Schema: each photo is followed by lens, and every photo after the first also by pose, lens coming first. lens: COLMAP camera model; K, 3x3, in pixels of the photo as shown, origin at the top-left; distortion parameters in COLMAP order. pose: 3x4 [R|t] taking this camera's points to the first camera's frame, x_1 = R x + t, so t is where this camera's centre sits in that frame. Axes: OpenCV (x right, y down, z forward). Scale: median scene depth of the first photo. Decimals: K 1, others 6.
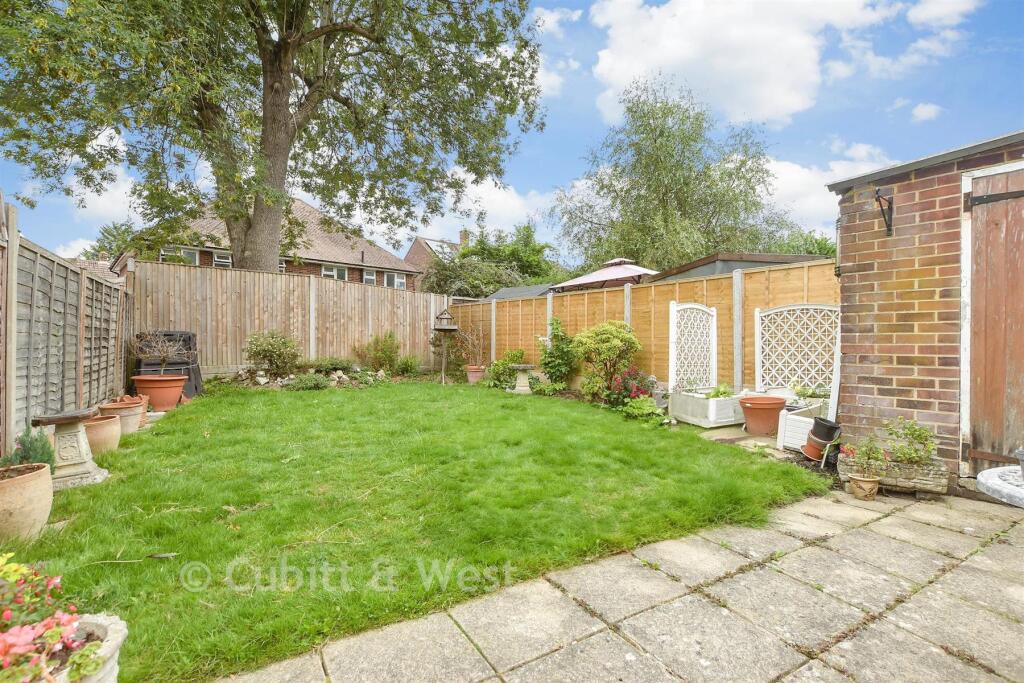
lens RADIAL K [[473.1, 0, 510.8], [0, 473.1, 344.1], [0, 0, 1]] dist [-0.014527, 0.000063]
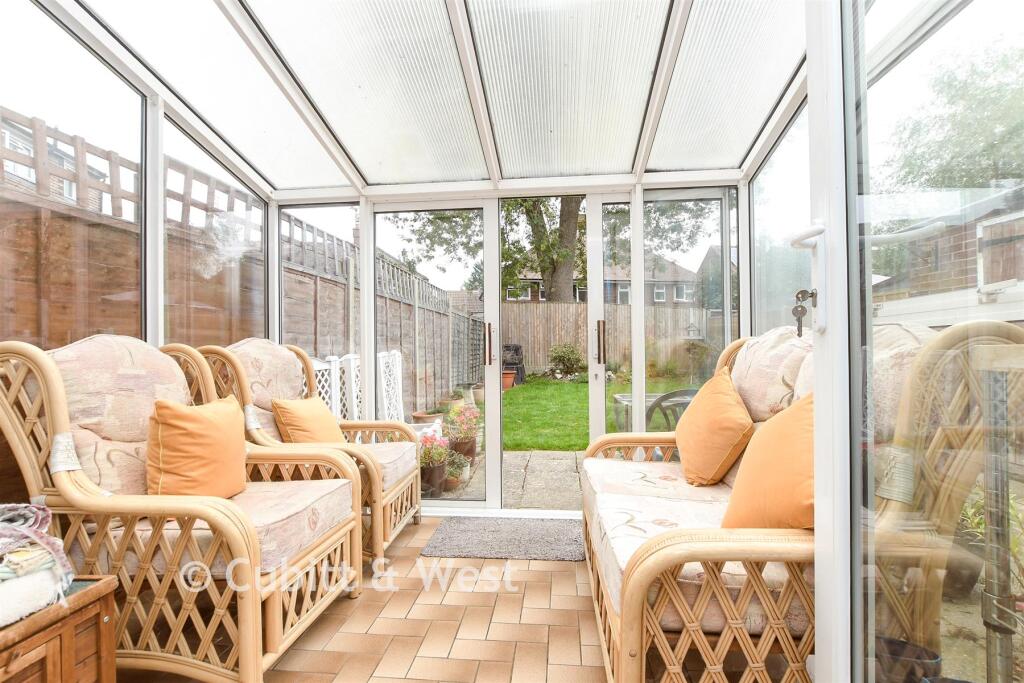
lens RADIAL K [[473.1, 0, 510.3], [0, 473.1, 344.5], [0, 0, 1]] dist [-0.014527, 0.000063]
pose [[0.799572, -0.010829, -0.600473, 0.255775], [0.003867, 0.999910, -0.012883, -0.005233], [0.600558, 0.007979, 0.799541, -0.300551]]
